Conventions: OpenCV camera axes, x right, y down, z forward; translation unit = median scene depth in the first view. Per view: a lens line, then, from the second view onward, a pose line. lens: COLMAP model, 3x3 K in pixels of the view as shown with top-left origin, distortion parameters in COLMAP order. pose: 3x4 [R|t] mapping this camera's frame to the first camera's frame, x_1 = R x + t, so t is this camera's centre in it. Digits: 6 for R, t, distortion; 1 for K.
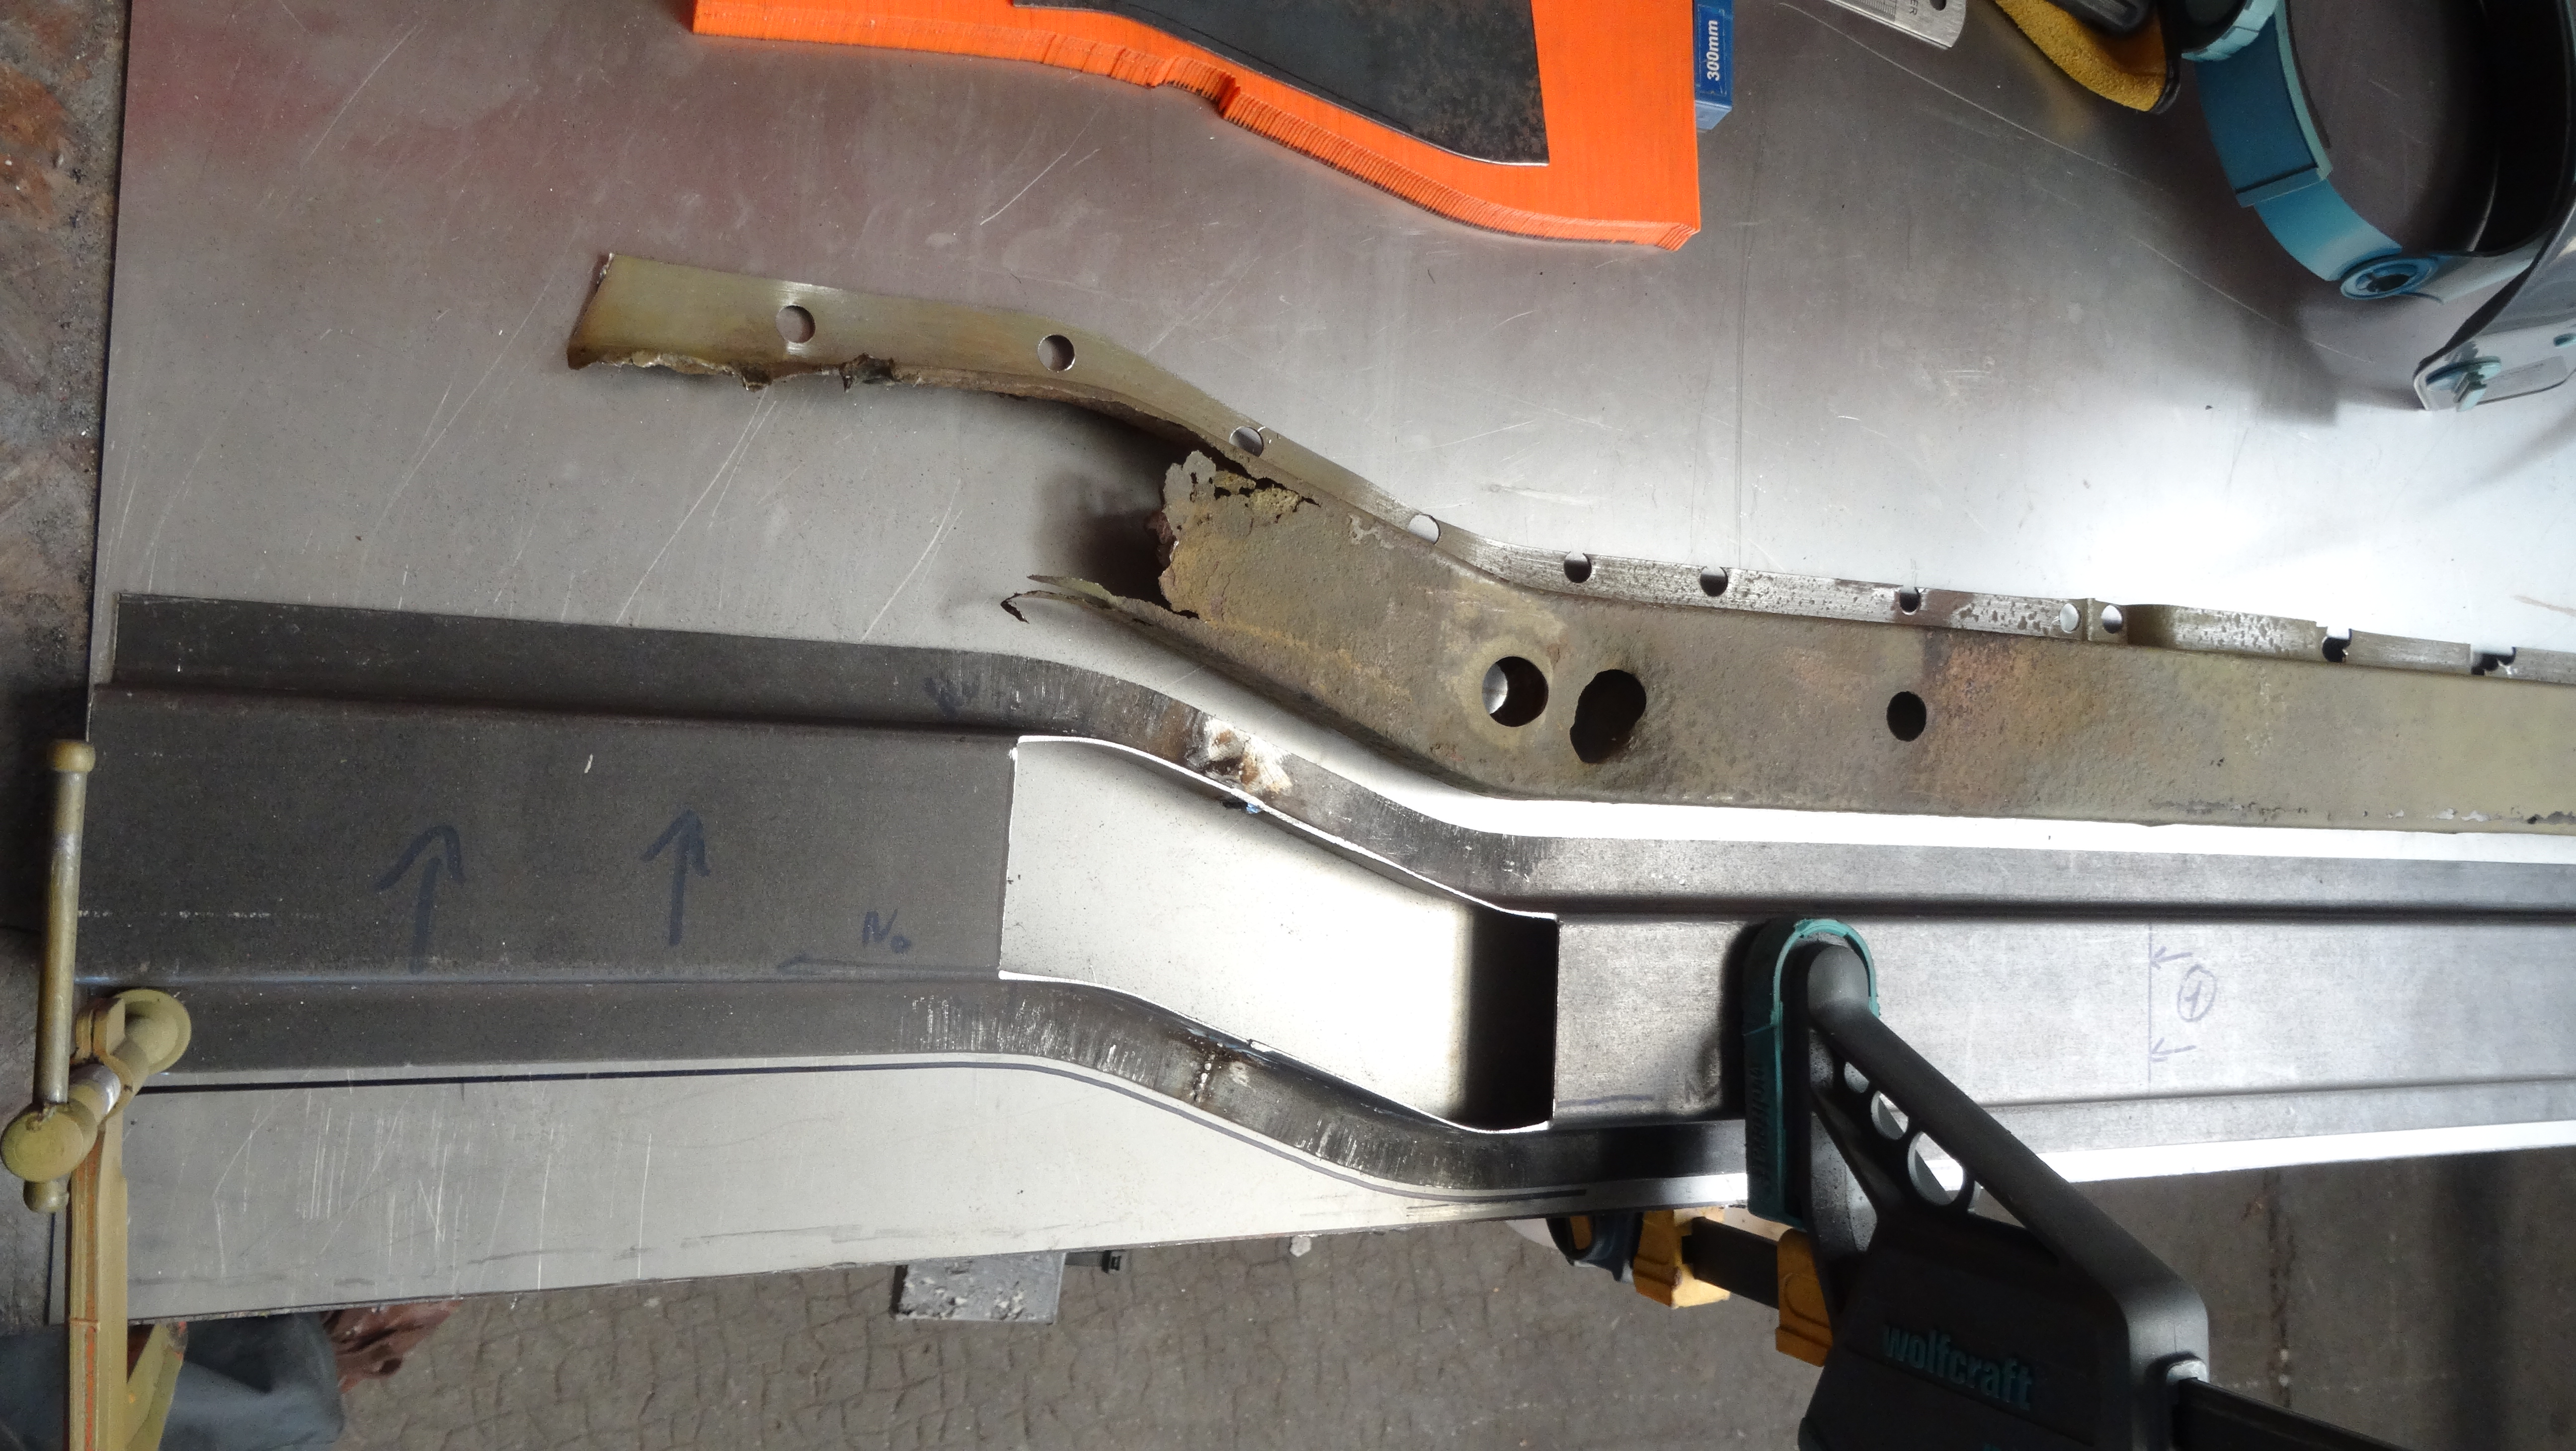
lens RADIAL K [[1845.2, 0, 1286.8], [0, 1845.2, 720.9], [0, 0, 1]] dist [0.010858, -0.002699]
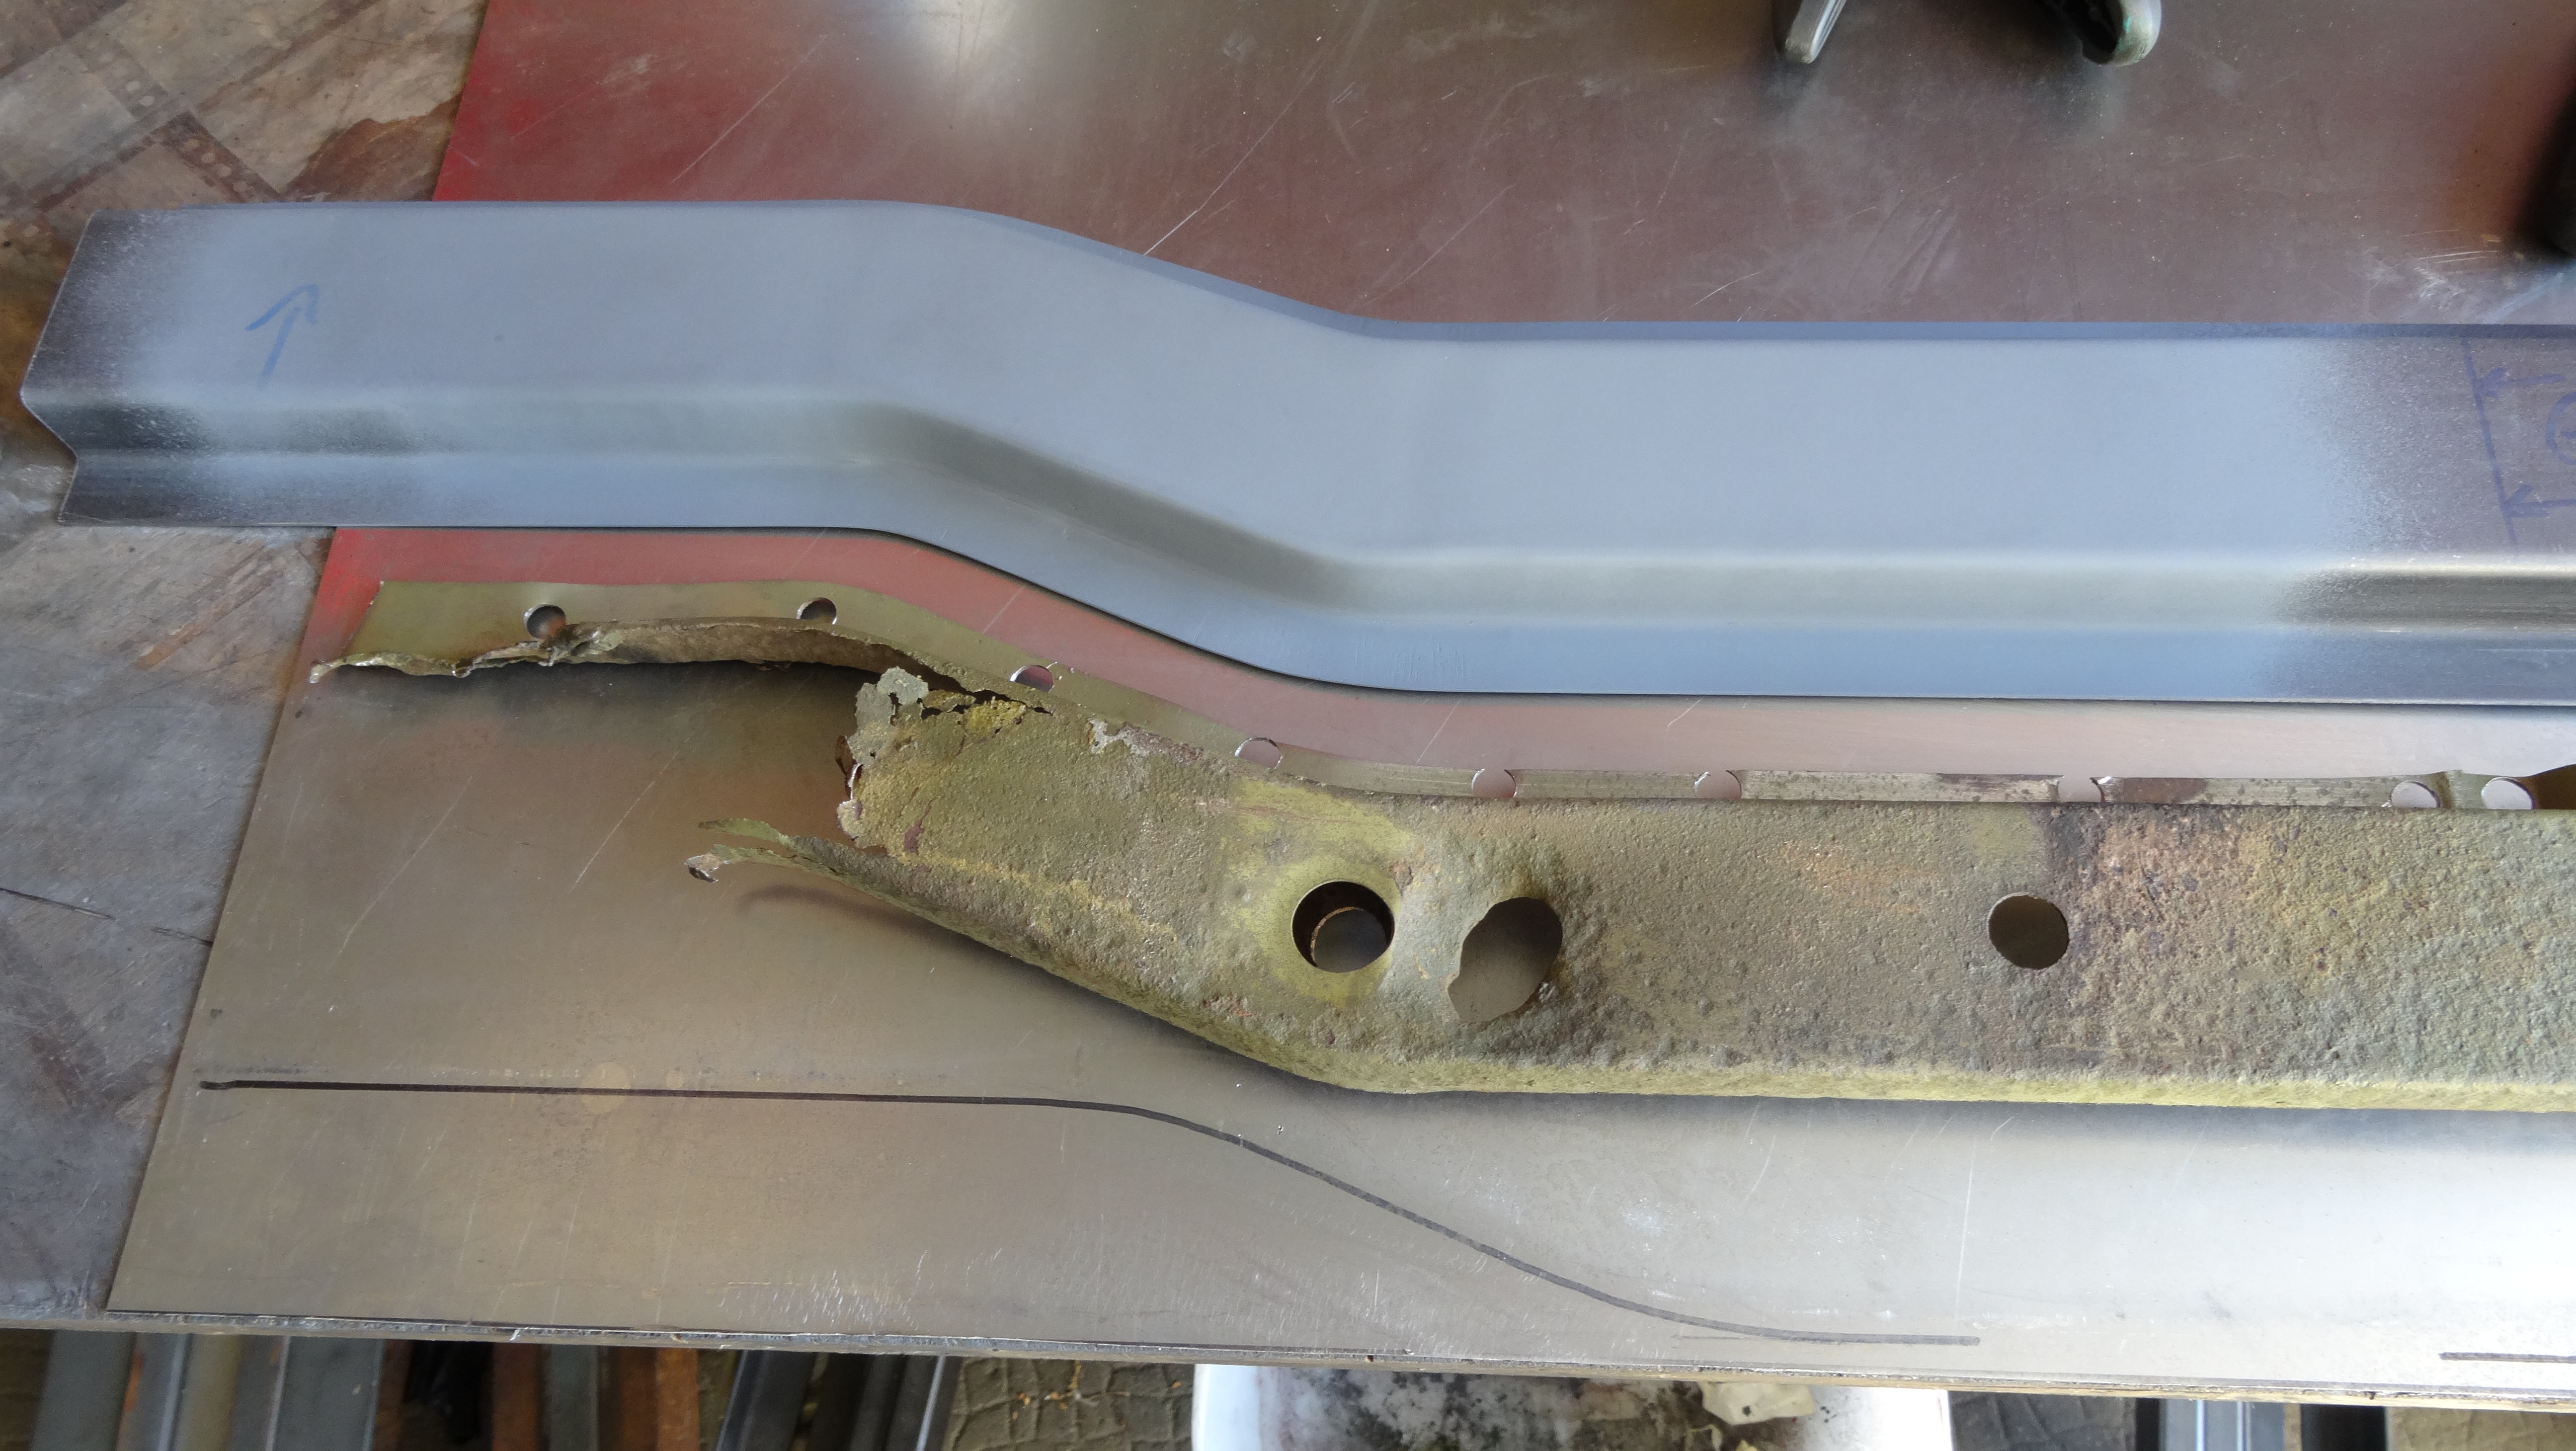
lens RADIAL K [[1845.2, 0, 1286.7], [0, 1845.2, 730.3], [0, 0, 1]] dist [0.010858, -0.002699]
pose [[0.892316, -0.186101, -0.411265, 0.413231], [0.018578, 0.925432, -0.378457, 0.186613], [0.451029, 0.330063, 0.829236, 0.345746]]
